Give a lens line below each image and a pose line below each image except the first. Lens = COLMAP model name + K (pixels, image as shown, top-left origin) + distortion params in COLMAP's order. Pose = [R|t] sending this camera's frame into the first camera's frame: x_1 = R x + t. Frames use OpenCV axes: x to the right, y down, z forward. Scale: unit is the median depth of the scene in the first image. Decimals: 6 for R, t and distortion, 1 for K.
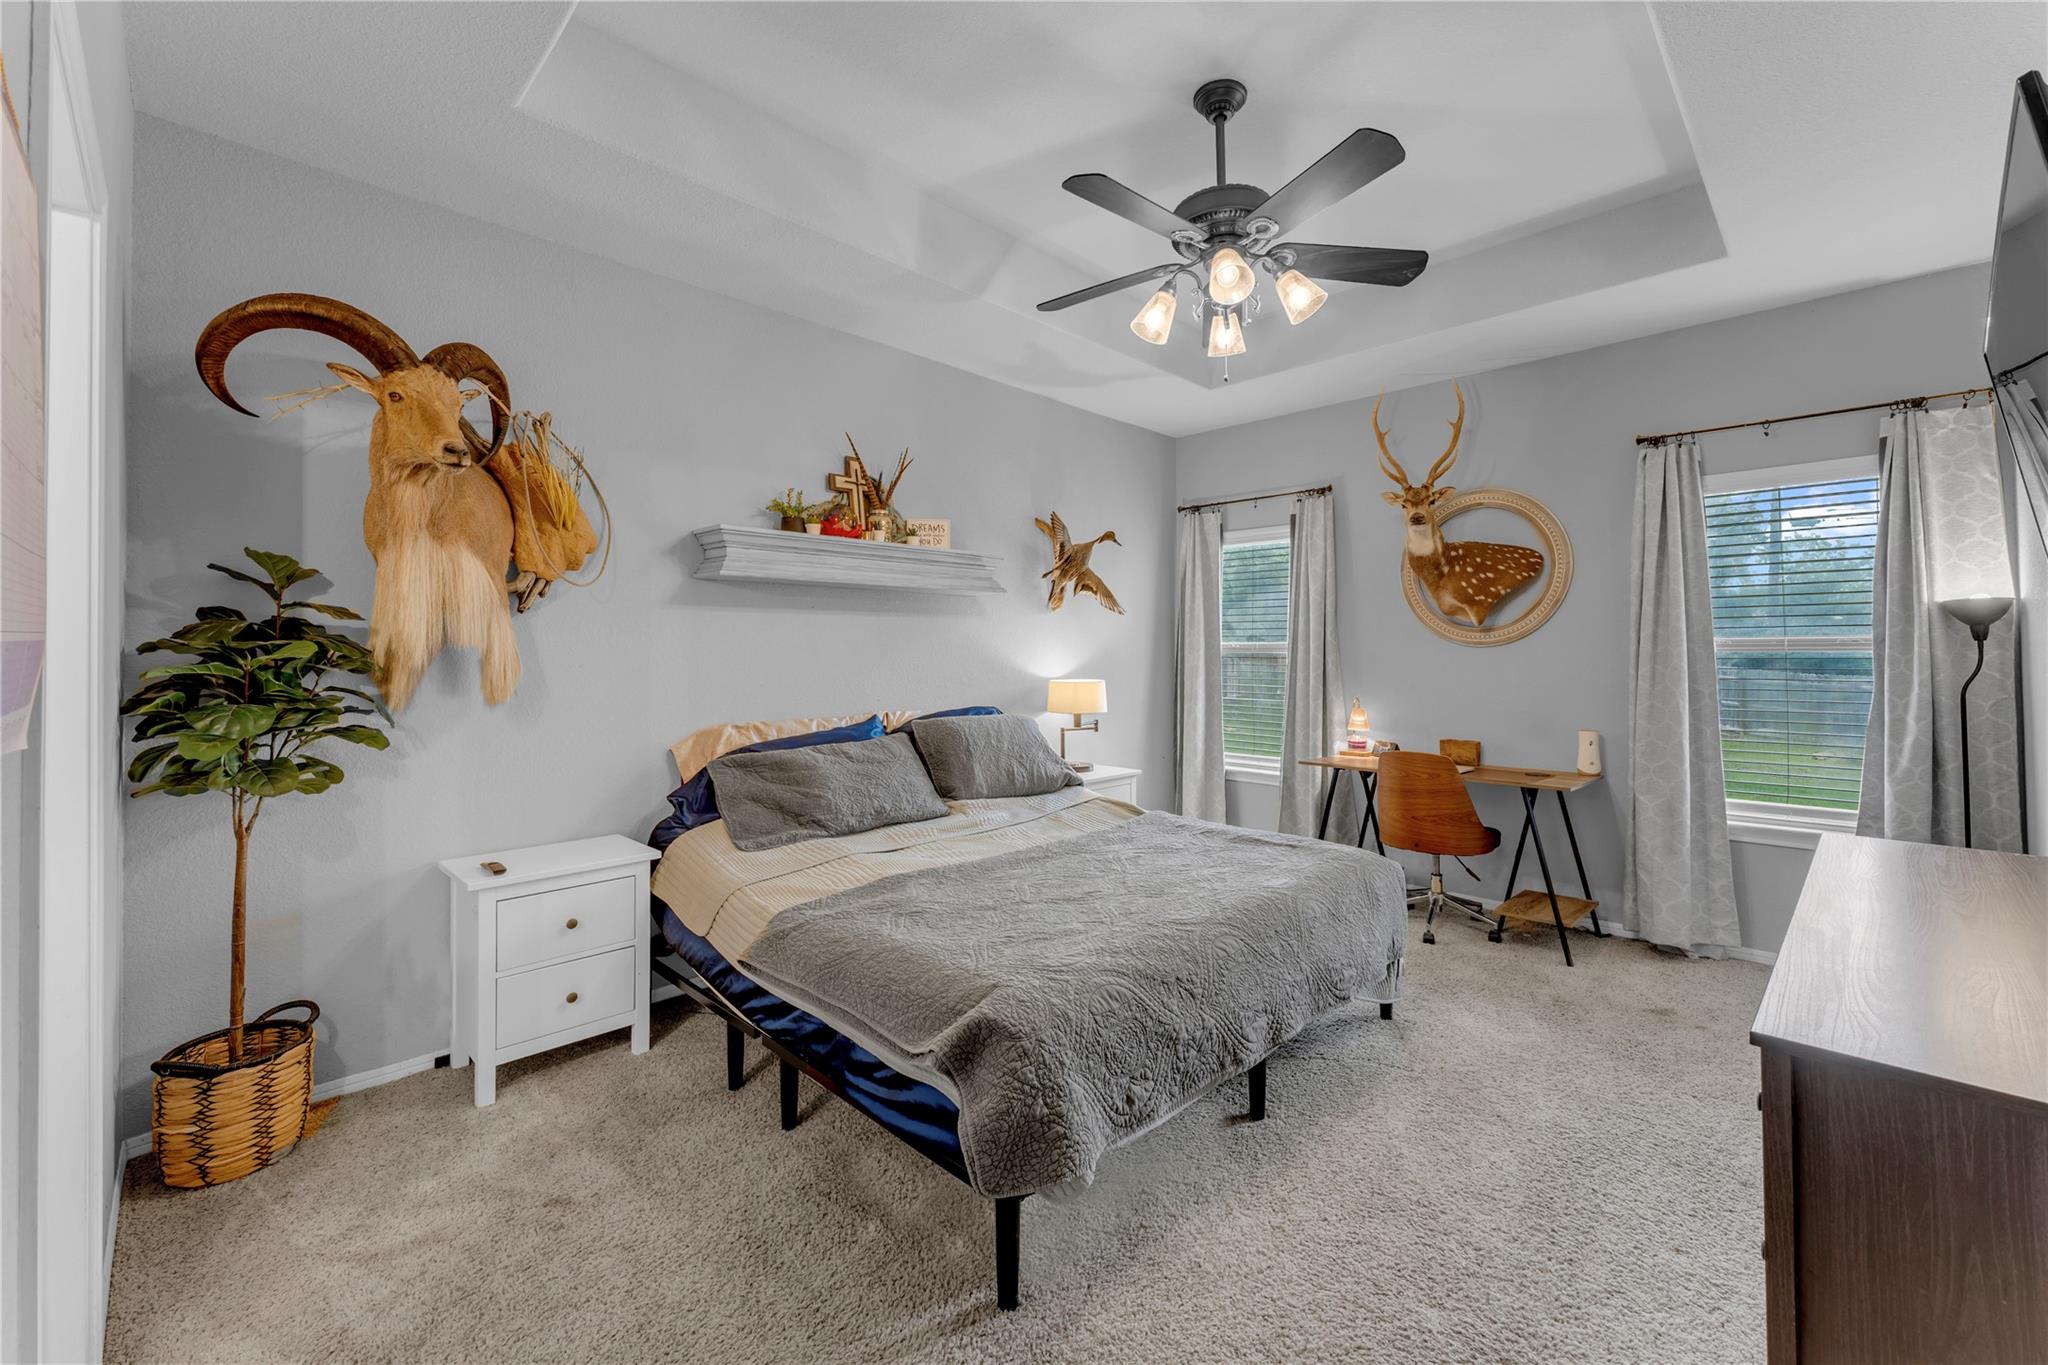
lens RADIAL K [[856.9, 0, 1020.7], [0, 856.9, 677.7], [0, 0, 1]] dist [-0.001359, -0.000295]
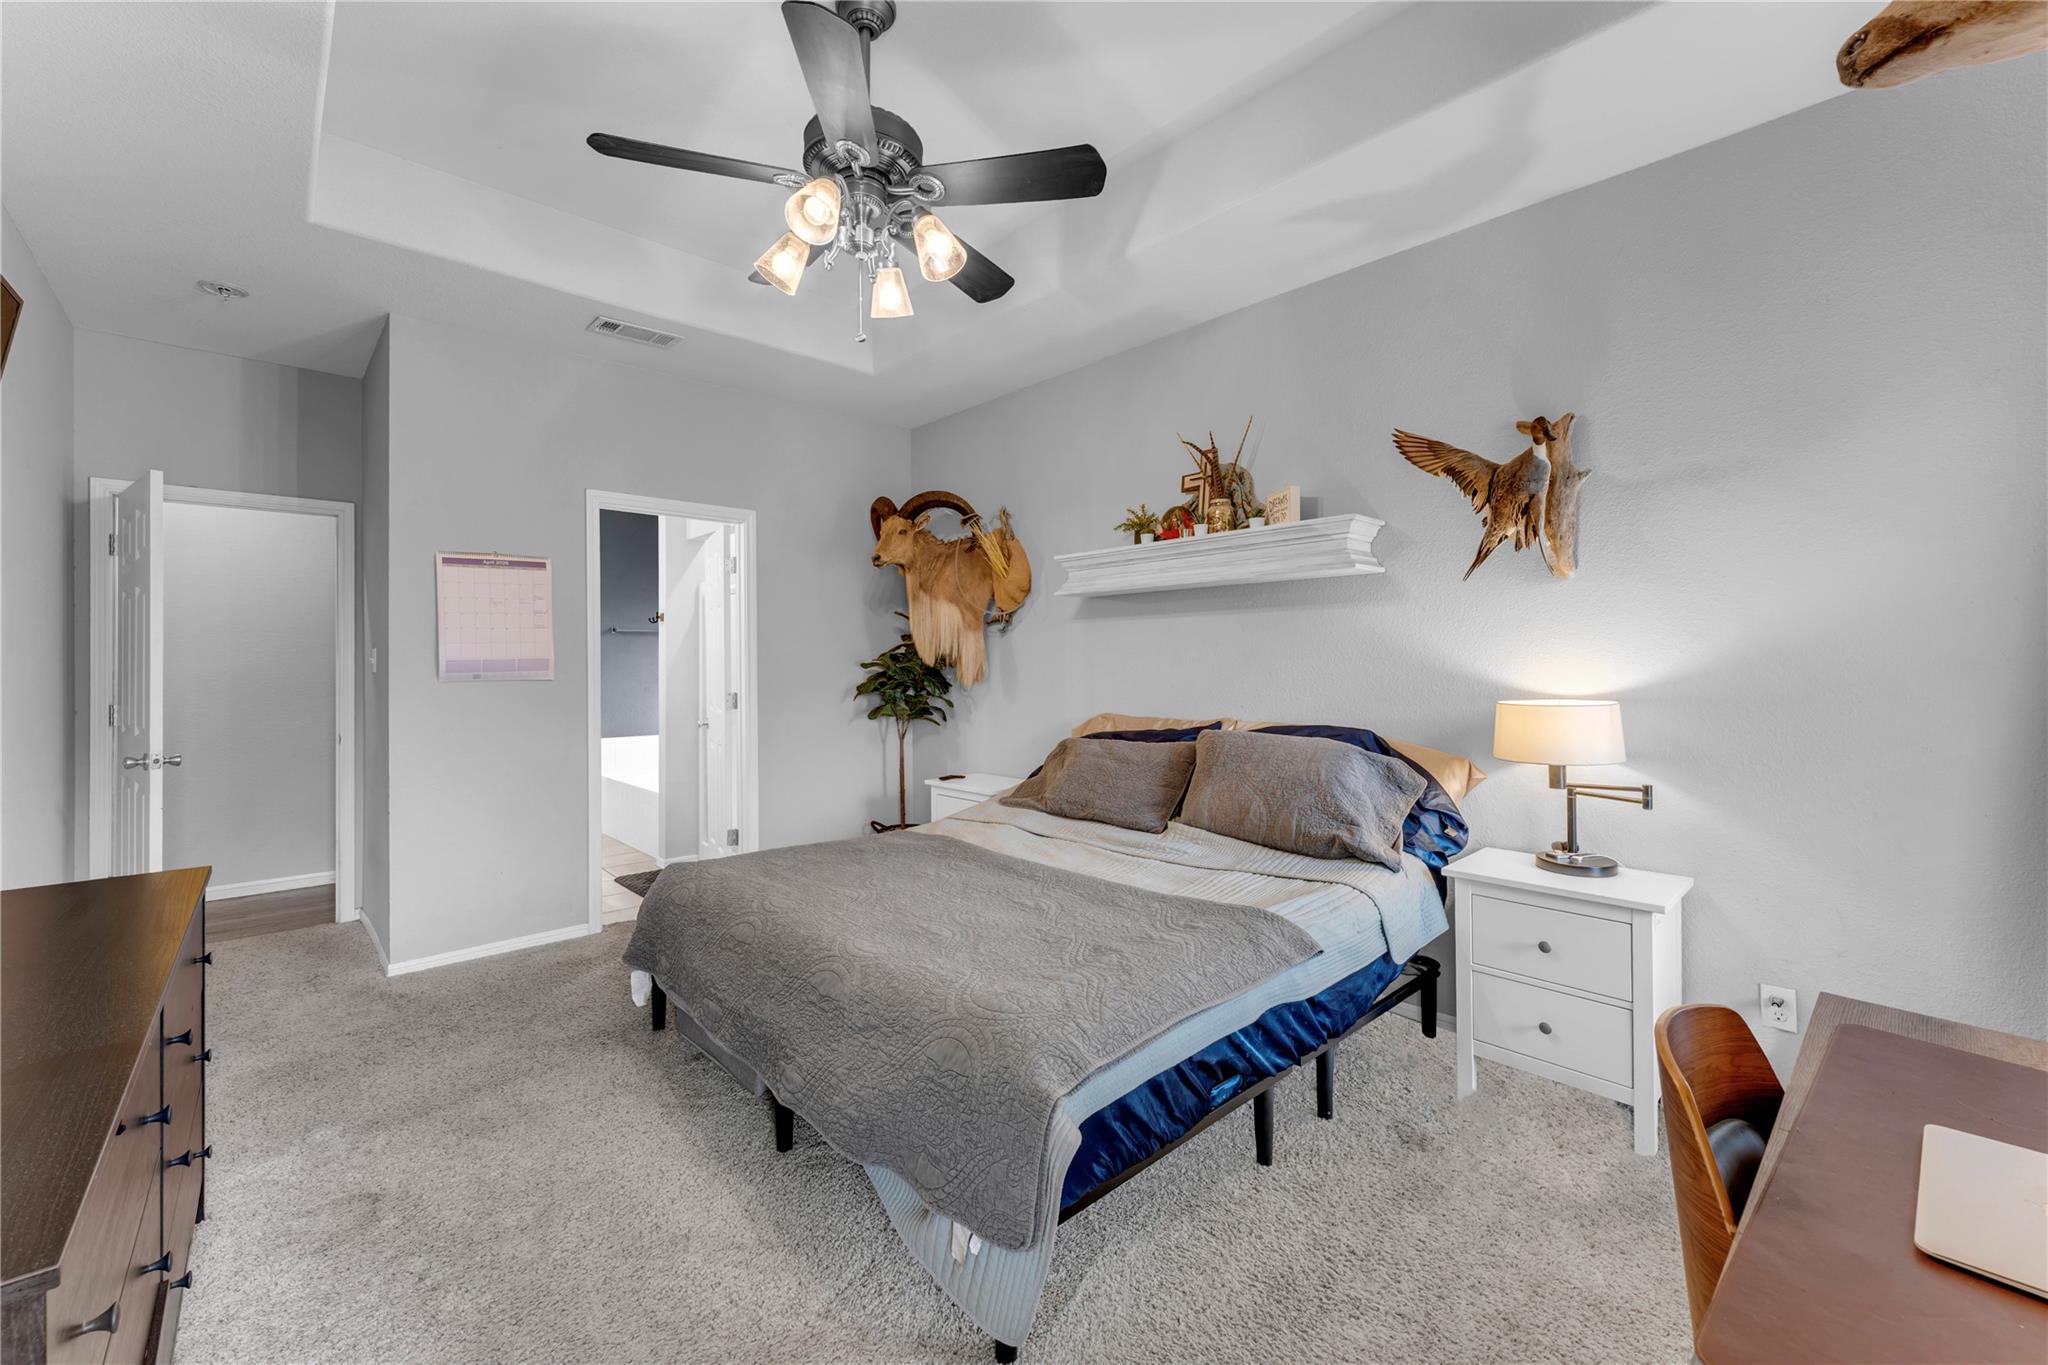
lens RADIAL K [[824.6, 0, 1024.0], [0, 824.6, 682.5], [0, 0, 1]] dist [0.001575, -0.000055]
pose [[-0.046770, 0.032589, -0.998374, 0.710740], [-0.020885, 0.999217, 0.033595, -0.023932], [0.998687, 0.022422, -0.046052, 0.814207]]
